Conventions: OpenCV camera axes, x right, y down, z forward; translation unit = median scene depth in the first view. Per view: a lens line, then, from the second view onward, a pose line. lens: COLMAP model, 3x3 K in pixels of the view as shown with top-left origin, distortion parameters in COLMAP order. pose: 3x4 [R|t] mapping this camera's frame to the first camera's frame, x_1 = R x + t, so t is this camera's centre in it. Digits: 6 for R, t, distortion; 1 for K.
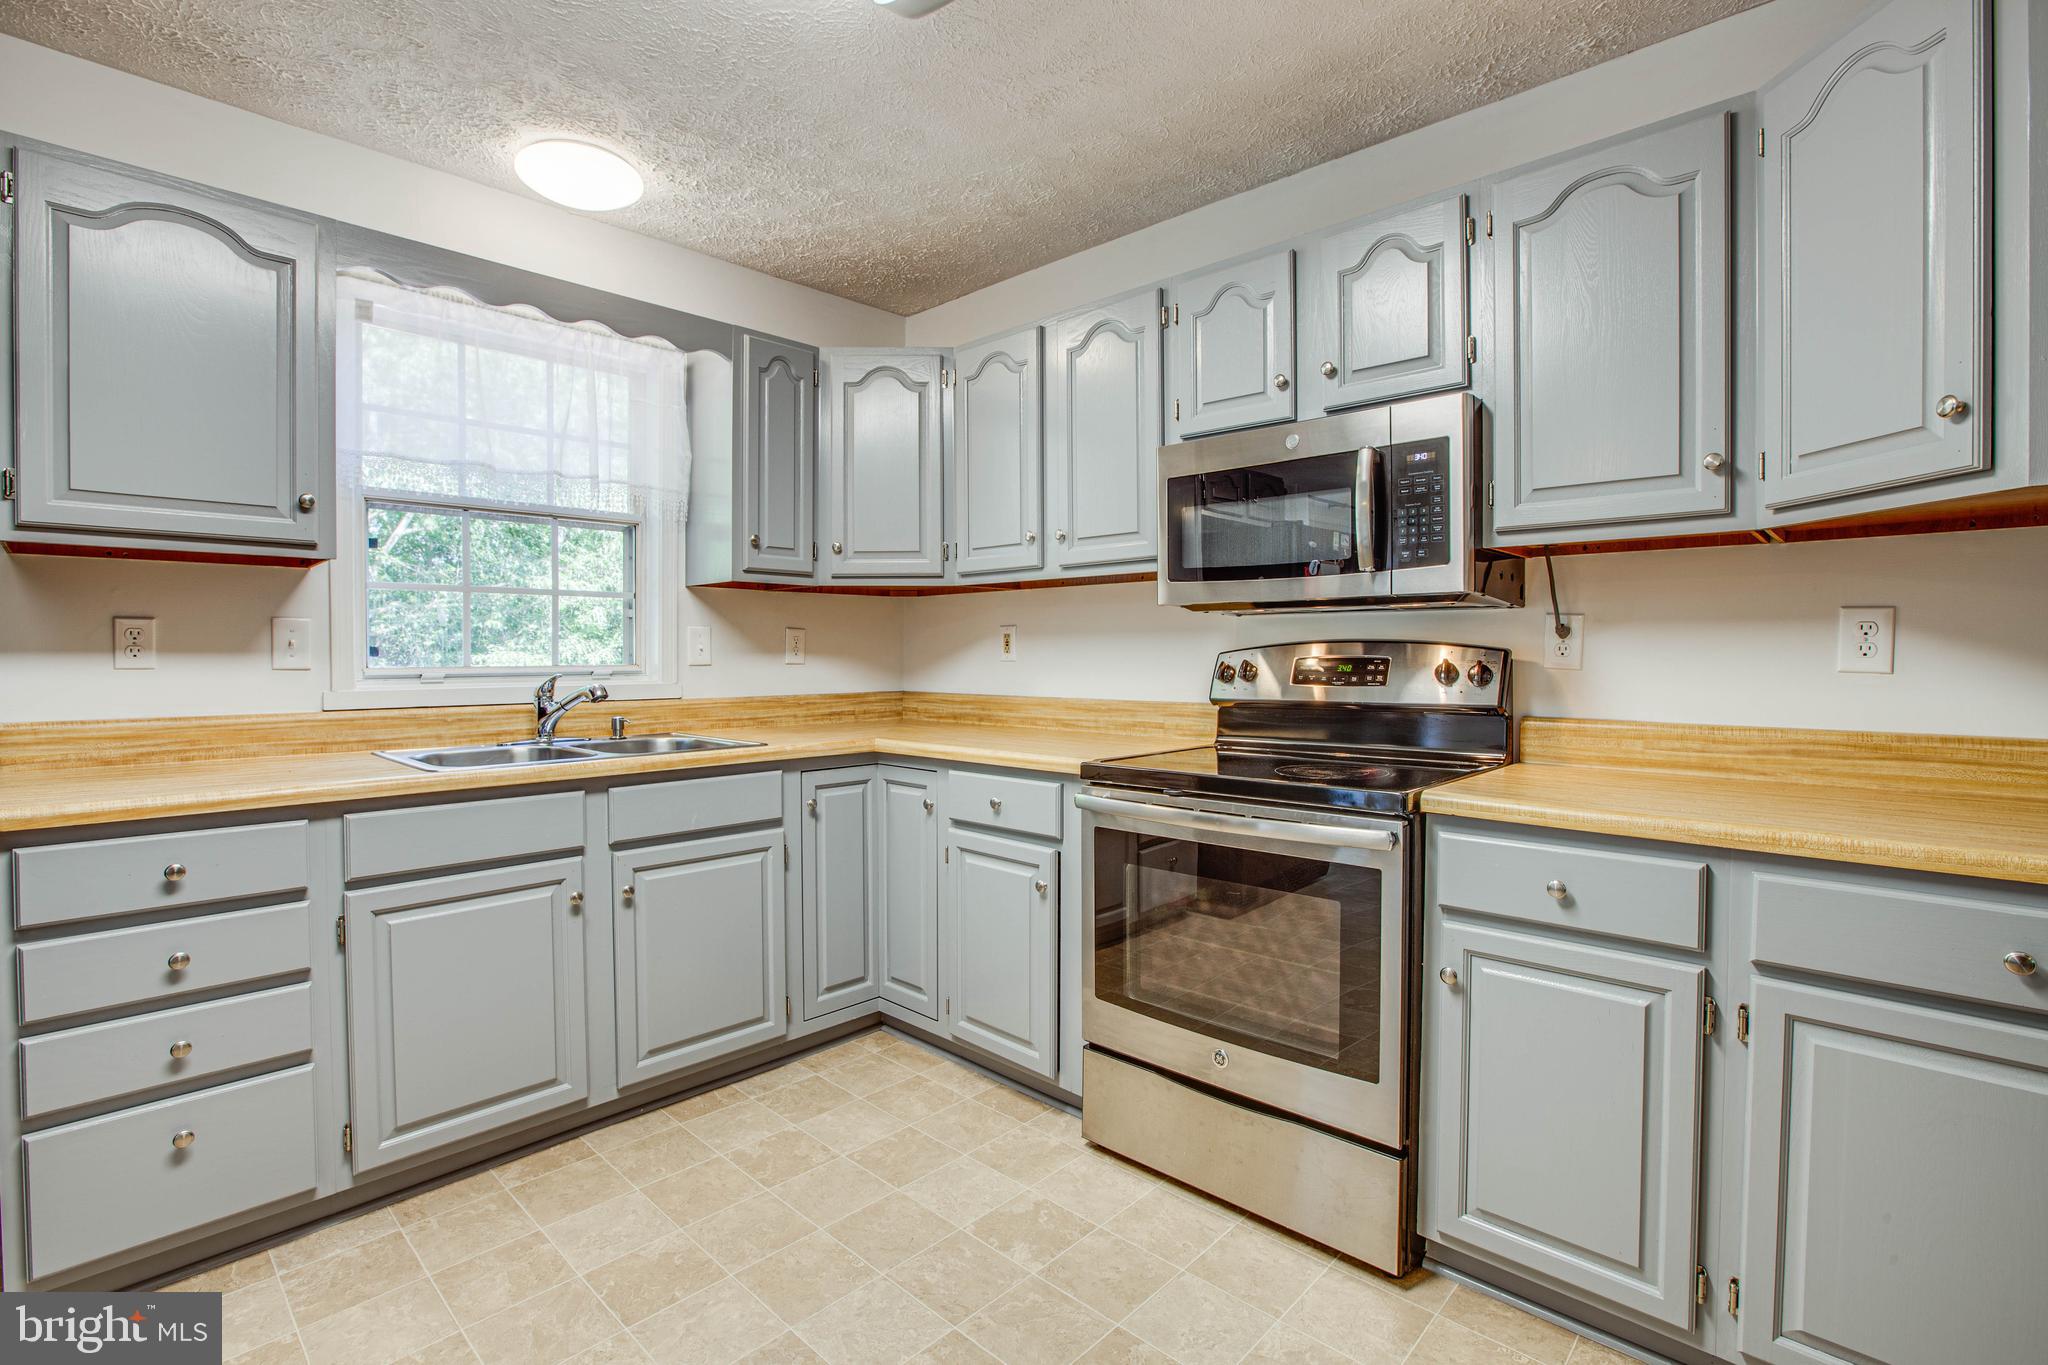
lens RADIAL K [[949.8, 0, 1015.2], [0, 949.8, 669.6], [0, 0, 1]] dist [-0.040413, 0.009109]
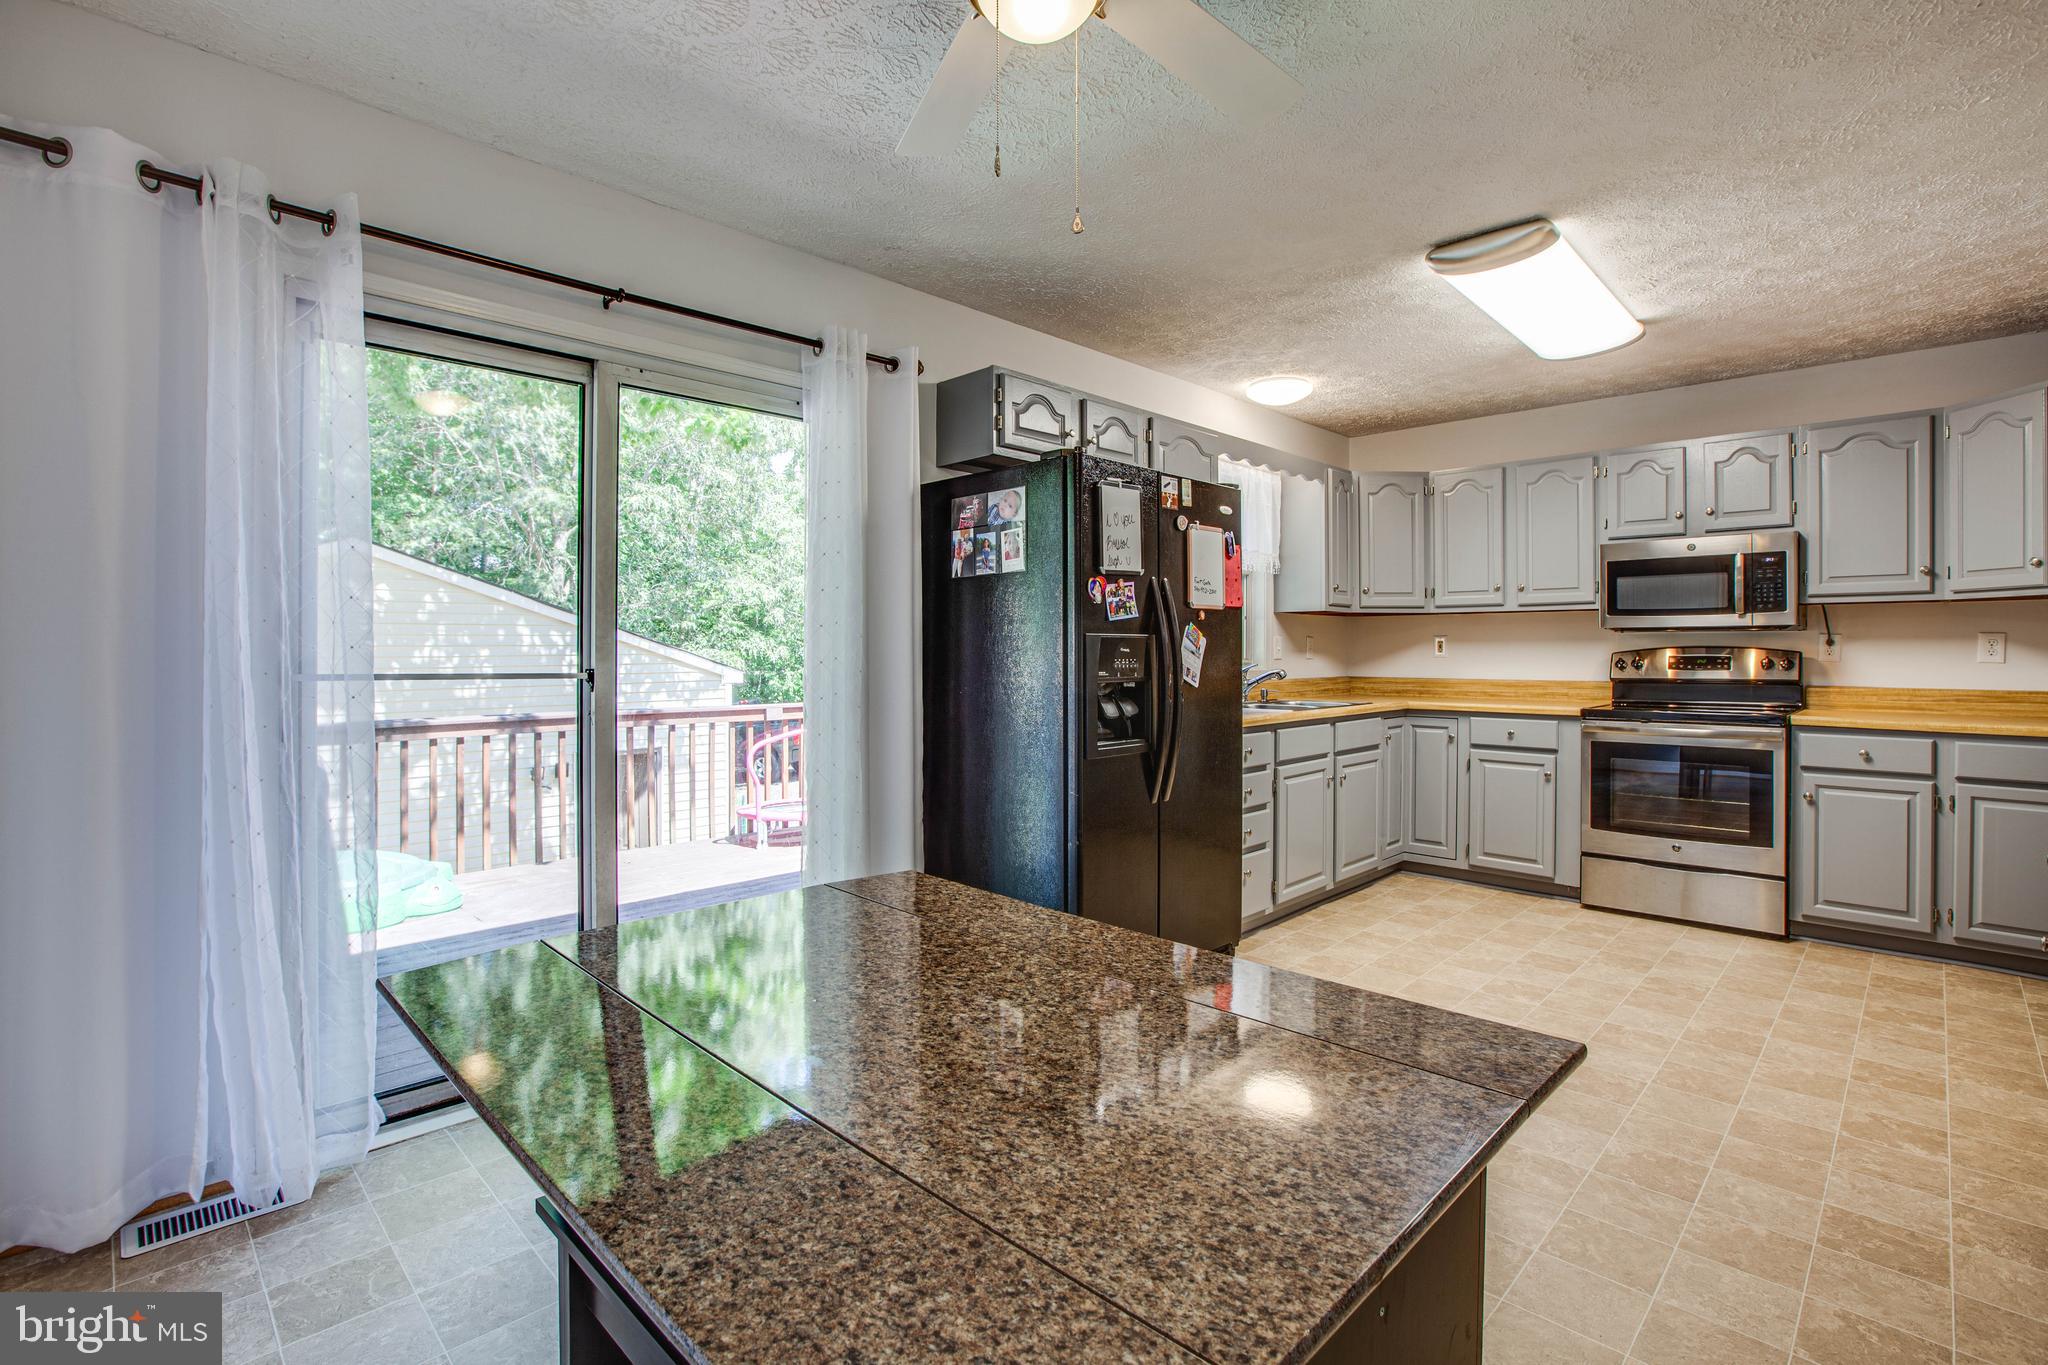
lens RADIAL K [[949.8, 0, 1022.2], [0, 949.8, 654.6], [0, 0, 1]] dist [-0.040413, 0.009109]
pose [[0.999845, 0.001889, -0.017507, -1.039551], [-0.002115, 0.999915, -0.012853, 0.012795], [0.017481, 0.012888, 0.999764, -0.945145]]
